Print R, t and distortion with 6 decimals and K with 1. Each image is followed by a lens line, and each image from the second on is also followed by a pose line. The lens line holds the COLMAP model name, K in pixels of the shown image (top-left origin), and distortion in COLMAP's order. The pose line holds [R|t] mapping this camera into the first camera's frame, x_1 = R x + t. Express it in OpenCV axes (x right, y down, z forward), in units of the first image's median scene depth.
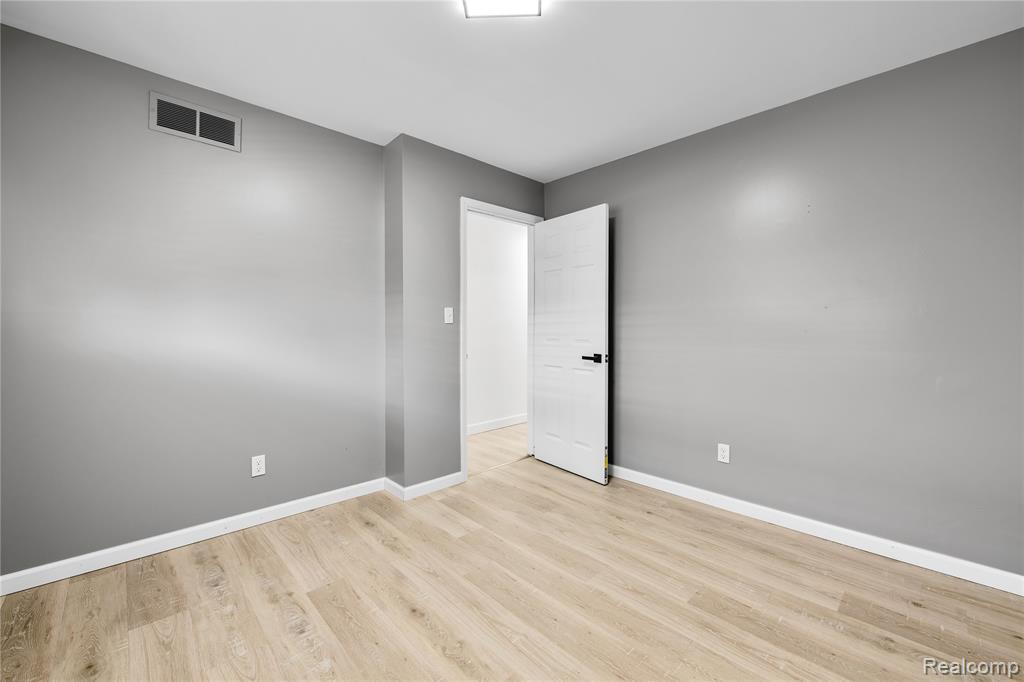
lens RADIAL K [[418.2, 0, 522.7], [0, 418.2, 338.8], [0, 0, 1]] dist [-0.007863, -0.000044]
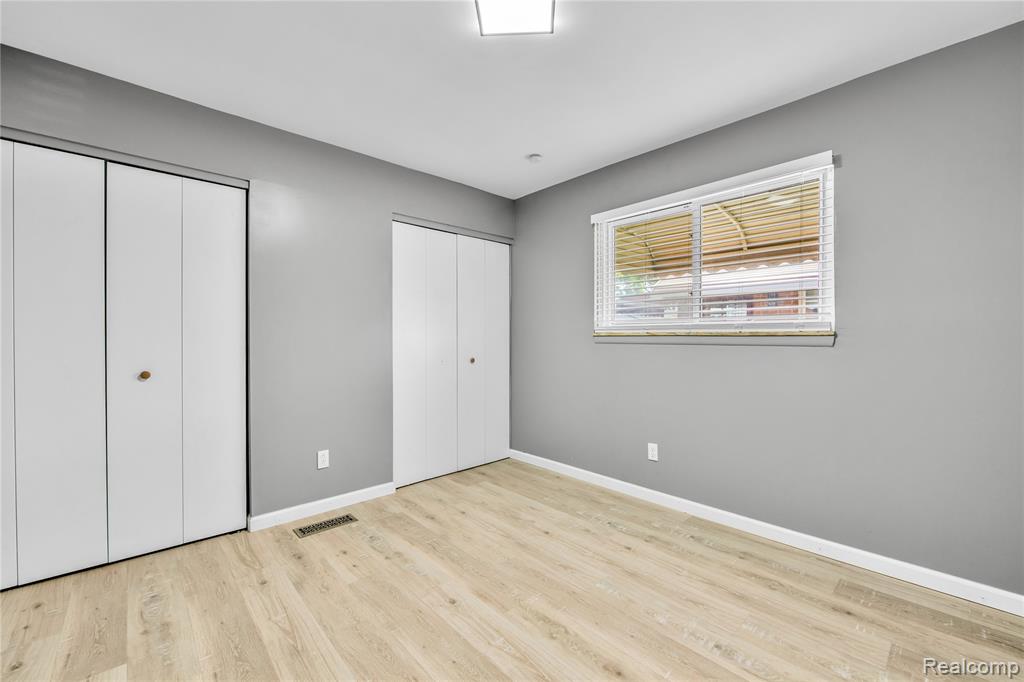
lens RADIAL K [[418.2, 0, 522.7], [0, 418.2, 338.8], [0, 0, 1]] dist [-0.007863, -0.000044]
pose [[-0.999803, -0.002269, 0.019732, -0.091109], [-0.001652, 0.999510, 0.031242, -0.051954], [-0.019793, 0.031204, -0.999317, 2.008031]]
